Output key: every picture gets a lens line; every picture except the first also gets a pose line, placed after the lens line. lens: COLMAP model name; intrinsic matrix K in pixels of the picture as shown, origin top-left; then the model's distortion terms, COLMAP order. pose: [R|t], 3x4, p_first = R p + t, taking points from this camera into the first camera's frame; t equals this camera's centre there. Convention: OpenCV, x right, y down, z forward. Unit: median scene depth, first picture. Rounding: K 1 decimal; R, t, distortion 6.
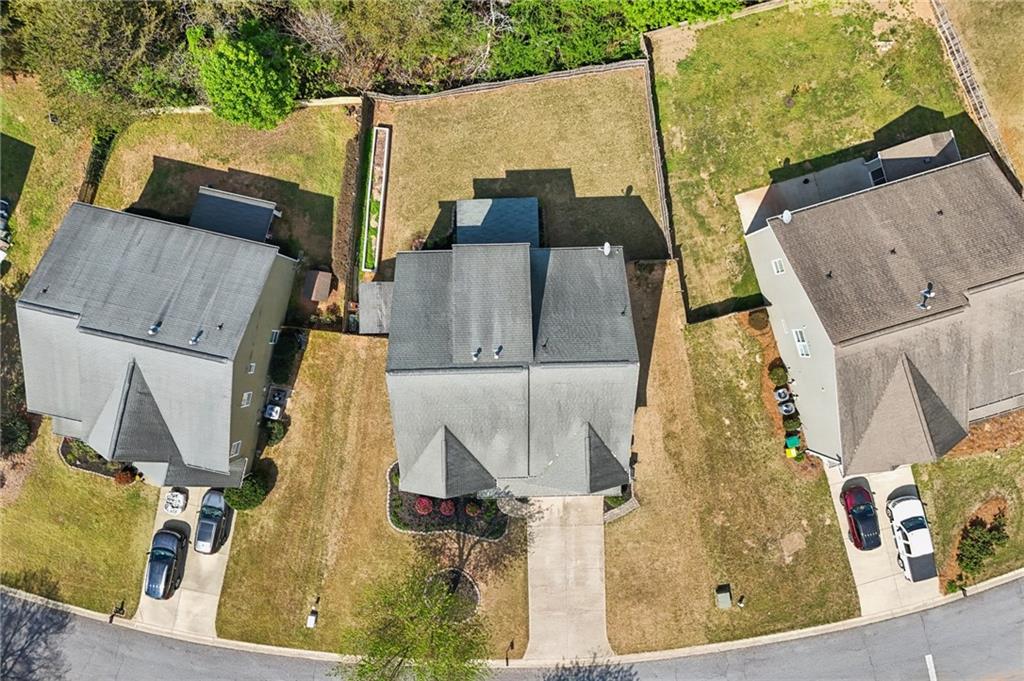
lens RADIAL K [[746.4, 0, 512.0], [0, 746.4, 340.5], [0, 0, 1]] dist [0.124299, -0.144531]
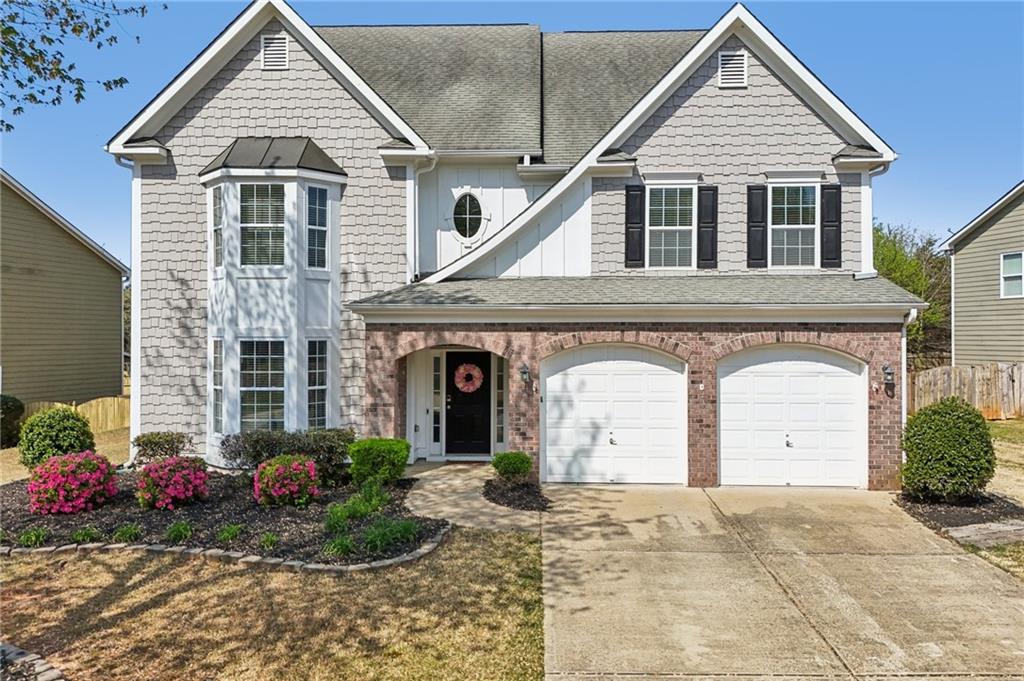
lens RADIAL K [[773.6, 0, 509.1], [0, 773.6, 326.3], [0, 0, 1]] dist [0.034803, -0.007606]
pose [[0.998388, -0.004926, -0.056541, 0.023169], [-0.056617, -0.017073, -0.998250, 0.435933], [0.003952, 0.999842, -0.017324, 0.947559]]
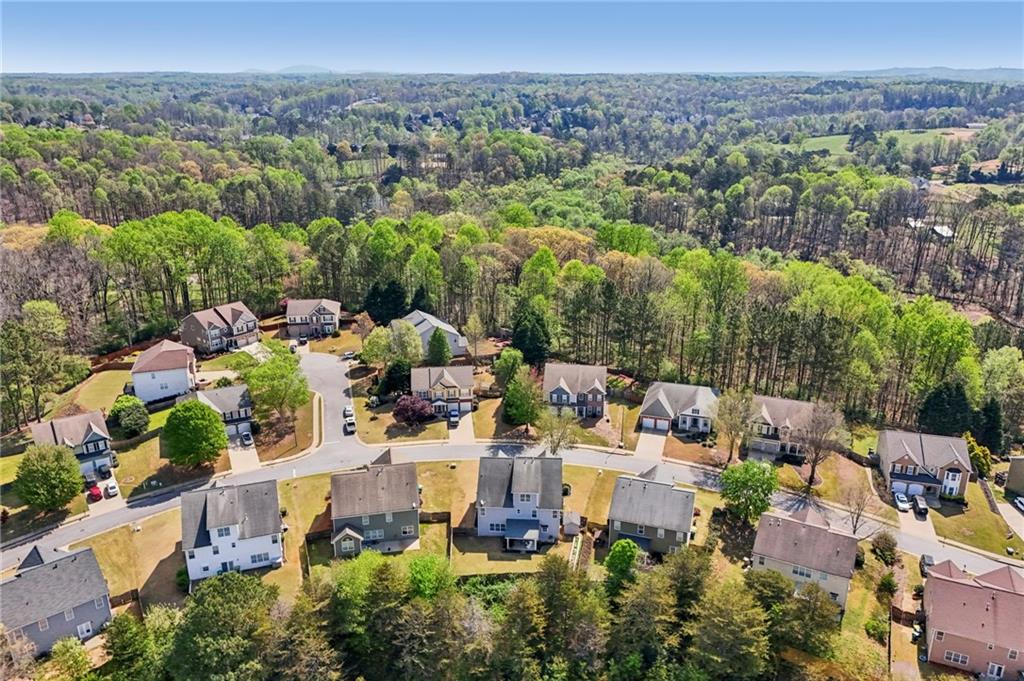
lens RADIAL K [[746.4, 0, 512.0], [0, 746.4, 340.5], [0, 0, 1]] dist [0.124299, -0.144531]
pose [[-0.995072, -0.032516, 0.093669, -0.187712], [0.099152, -0.327252, 0.939721, -2.164711], [0.000098, 0.944377, 0.328864, -0.367889]]
